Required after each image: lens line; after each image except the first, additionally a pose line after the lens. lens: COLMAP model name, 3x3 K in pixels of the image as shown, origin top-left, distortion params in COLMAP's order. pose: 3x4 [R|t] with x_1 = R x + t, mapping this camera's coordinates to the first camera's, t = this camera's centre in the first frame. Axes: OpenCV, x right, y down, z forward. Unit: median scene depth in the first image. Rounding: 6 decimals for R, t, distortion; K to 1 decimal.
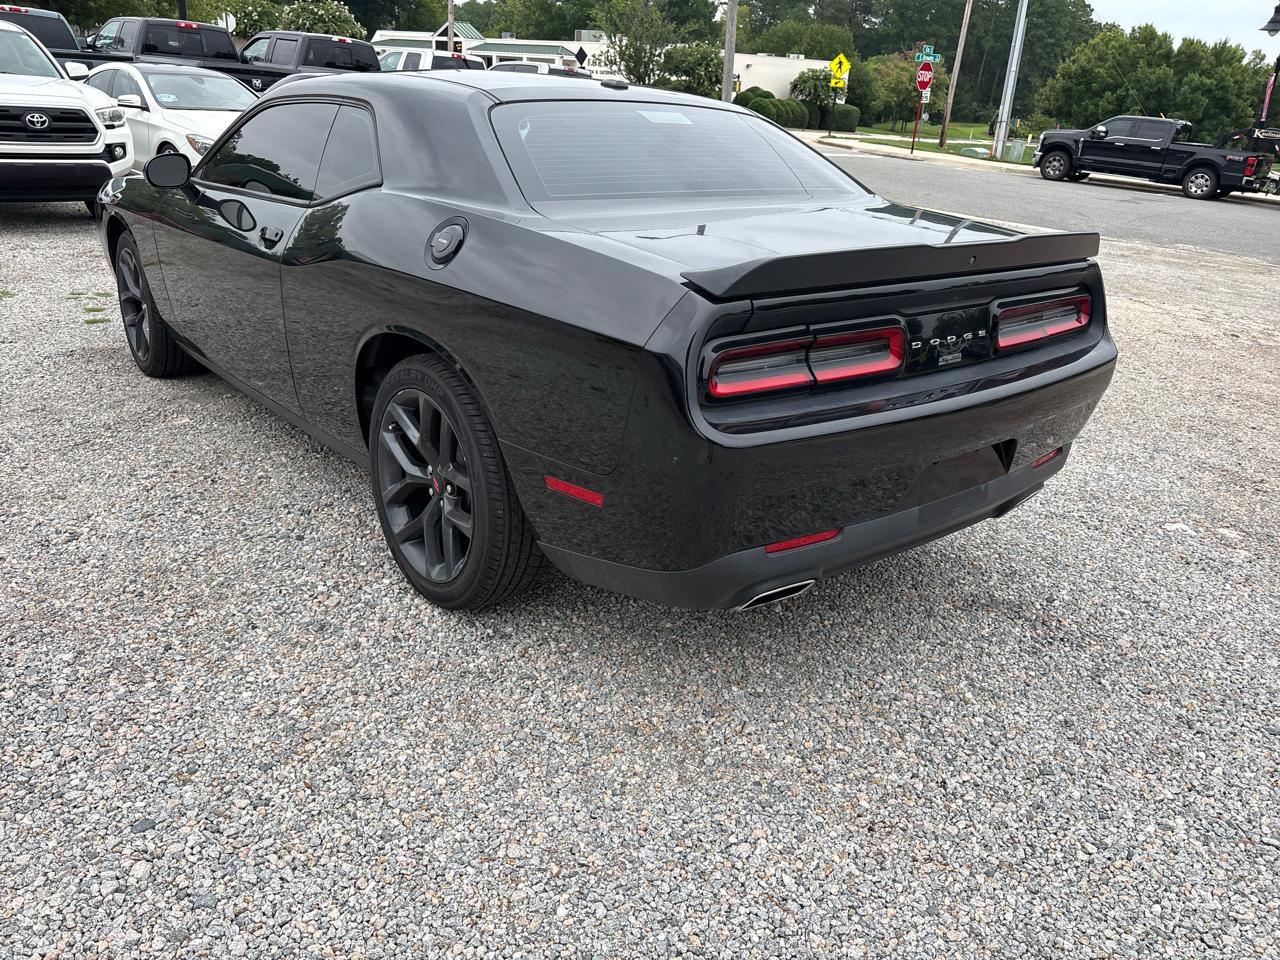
lens RADIAL K [[962.0, 0, 632.7], [0, 962.0, 479.5], [0, 0, 1]] dist [0.063421, -0.072107]
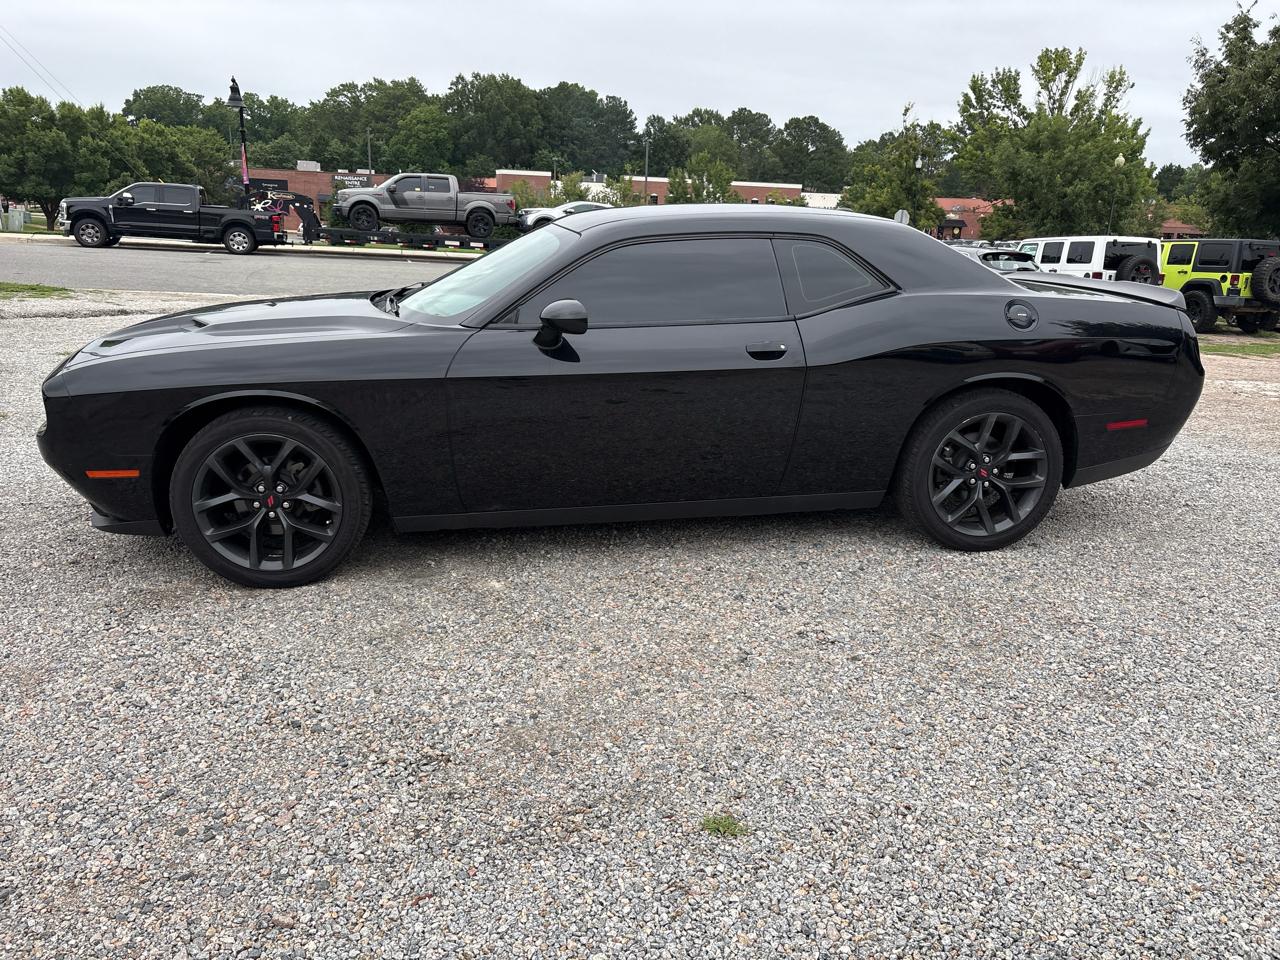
lens RADIAL K [[958.1, 0, 647.3], [0, 958.1, 476.0], [0, 0, 1]] dist [0.017688, -0.001136]
pose [[0.505976, -0.276031, 0.817188, -0.094606], [0.318739, 0.940187, 0.120225, -0.018965], [-0.801495, 0.199639, 0.563693, 0.031084]]
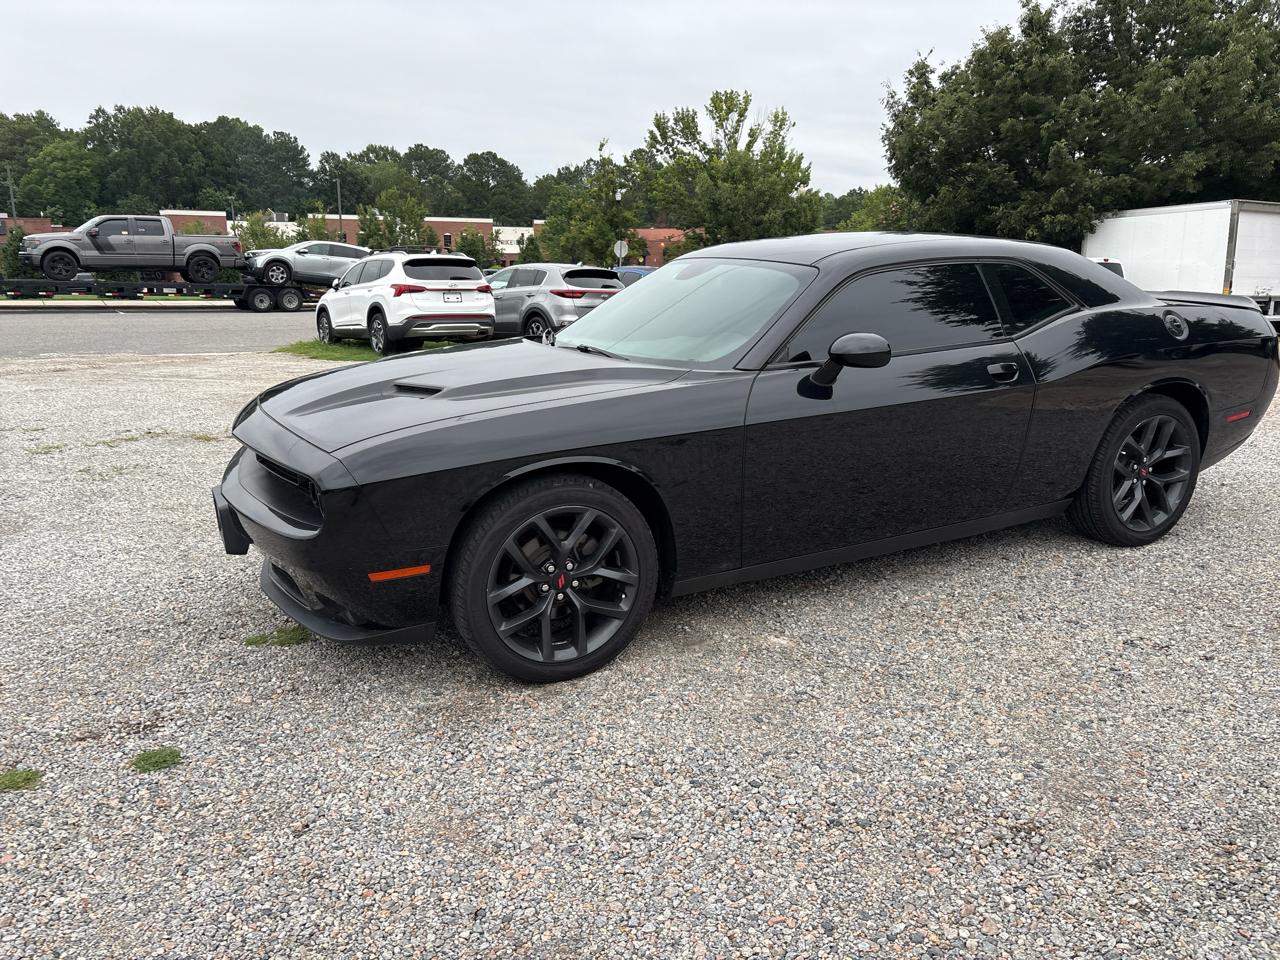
lens RADIAL K [[957.8, 0, 634.8], [0, 957.8, 480.2], [0, 0, 1]] dist [0.029641, -0.024129]
pose [[0.224841, -0.289593, 0.930367, -0.106406], [0.373237, 0.907587, 0.192302, -0.034416], [-0.900078, 0.304010, 0.312149, 0.070010]]
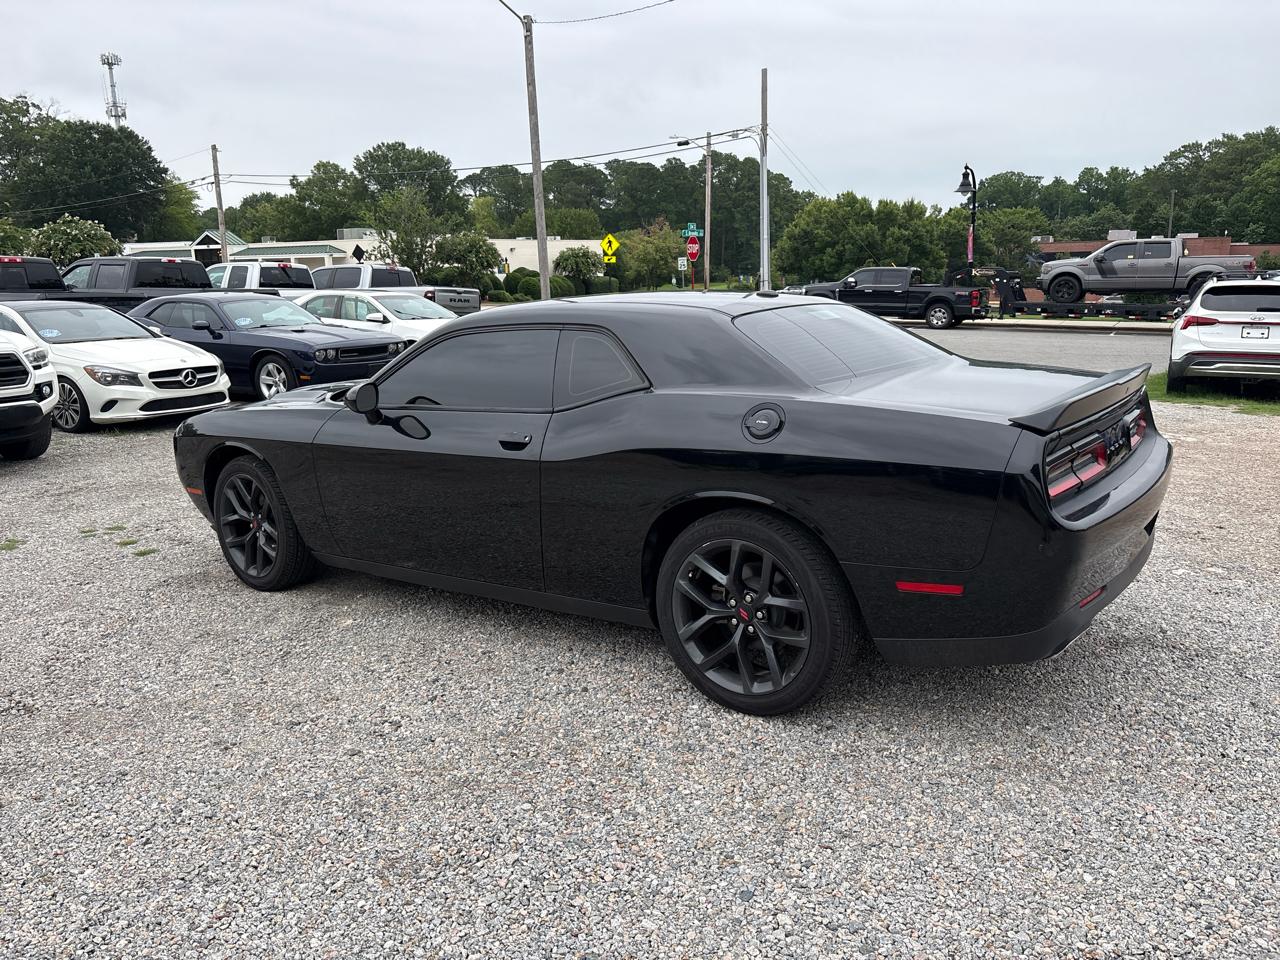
lens RADIAL K [[964.1, 0, 647.6], [0, 964.1, 463.4], [0, 0, 1]] dist [0.039668, -0.036899]
pose [[0.964174, -0.128443, 0.232101, -0.031829], [0.168430, 0.972382, -0.161568, -0.000207], [-0.204938, 0.194872, 0.959179, -0.010715]]
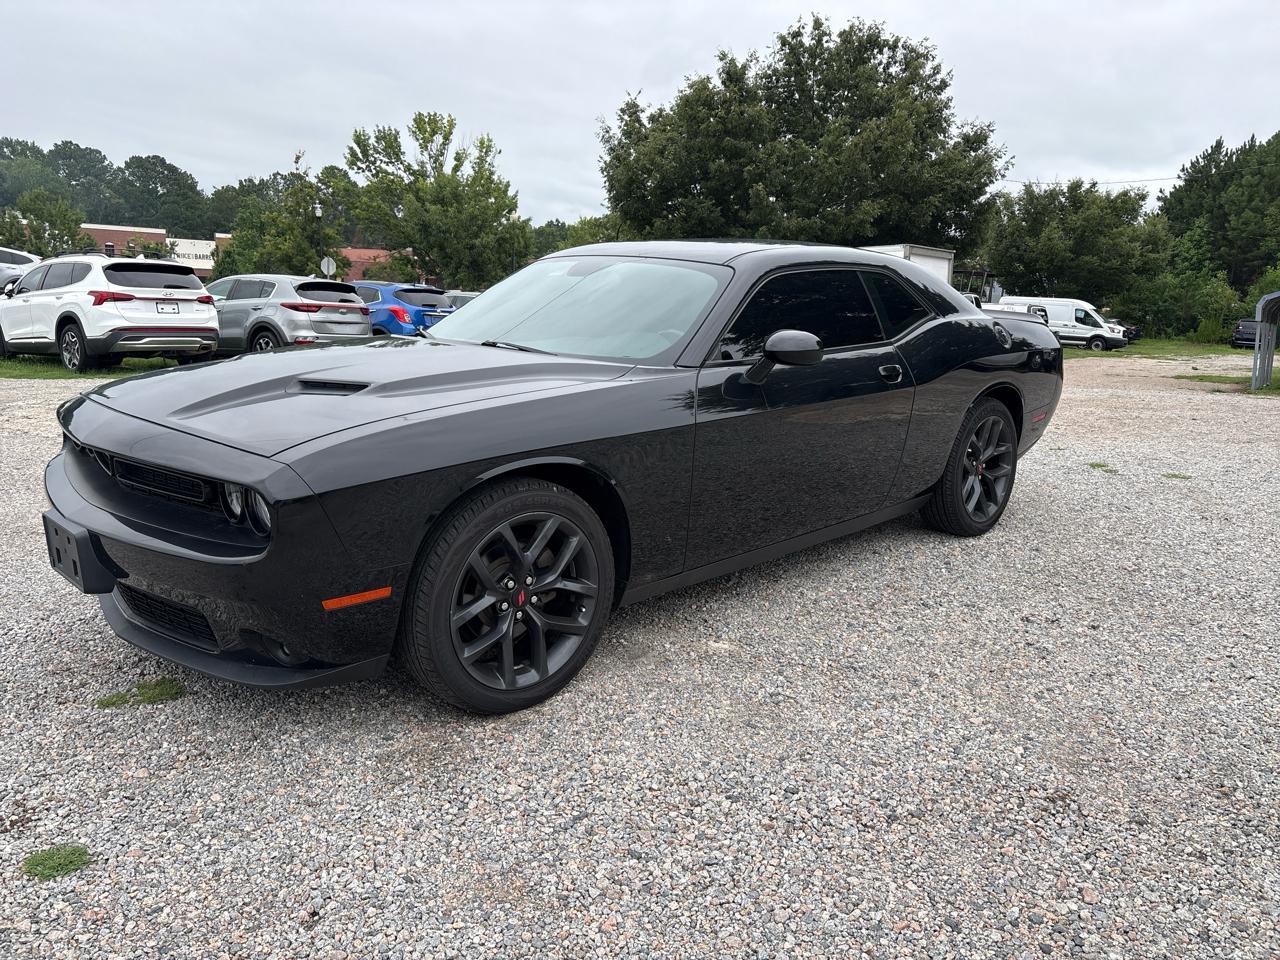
lens RADIAL K [[958.1, 0, 647.3], [0, 958.1, 476.0], [0, 0, 1]] dist [0.017688, -0.001136]
pose [[-0.084126, -0.263429, 0.961004, -0.104024], [0.329977, 0.902643, 0.276318, -0.037892], [-0.940233, 0.340355, 0.010990, 0.086452]]
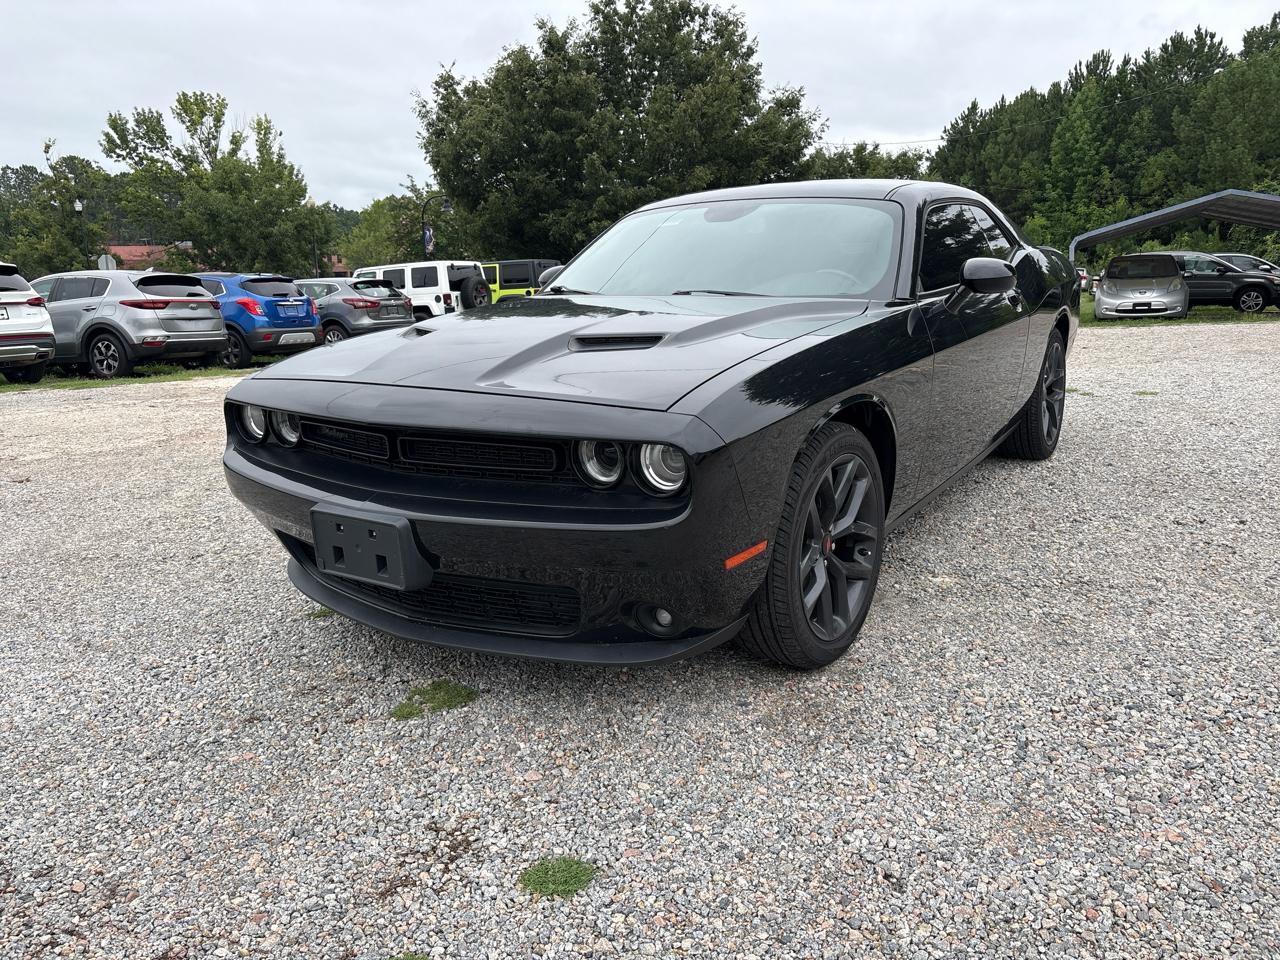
lens RADIAL K [[964.1, 0, 647.6], [0, 964.1, 463.4], [0, 0, 1]] dist [0.039668, -0.036899]
pose [[-0.291356, -0.253069, 0.922533, -0.096967], [0.356765, 0.866051, 0.350249, -0.045384], [-0.887598, 0.431174, -0.162043, 0.113880]]
